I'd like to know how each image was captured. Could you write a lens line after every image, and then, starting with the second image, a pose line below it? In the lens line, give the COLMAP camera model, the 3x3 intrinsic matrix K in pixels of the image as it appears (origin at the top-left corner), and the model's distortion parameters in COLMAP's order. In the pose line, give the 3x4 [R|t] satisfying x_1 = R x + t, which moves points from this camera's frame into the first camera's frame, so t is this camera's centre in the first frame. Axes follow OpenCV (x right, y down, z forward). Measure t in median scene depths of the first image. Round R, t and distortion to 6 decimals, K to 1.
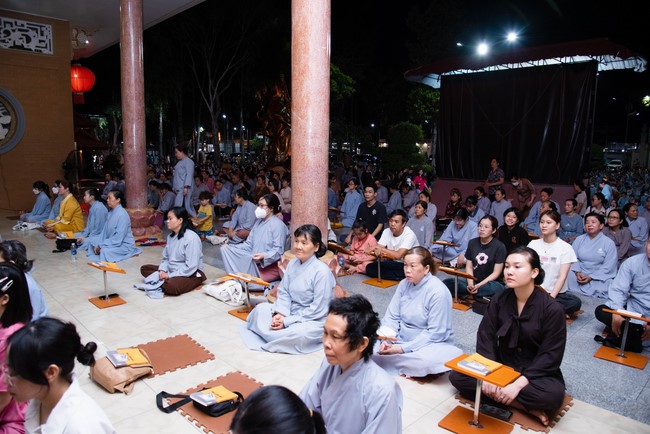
lens RADIAL K [[445.2, 0, 325.0], [0, 445.2, 217.0], [0, 0, 1]] dist [-0.109196, 0.050536]
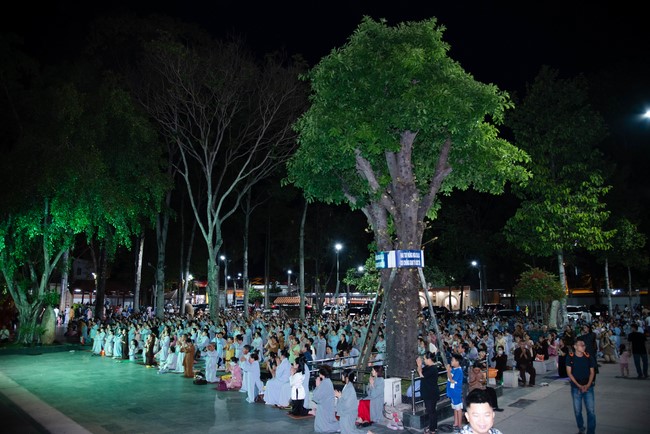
lens RADIAL K [[445.2, 0, 325.0], [0, 445.2, 217.0], [0, 0, 1]] dist [-0.109196, 0.050536]
pose [[0.999553, -0.008651, 0.028605, -0.099986], [0.017566, 0.944447, -0.328194, -0.058146], [-0.024176, 0.328550, 0.944177, 0.348565]]
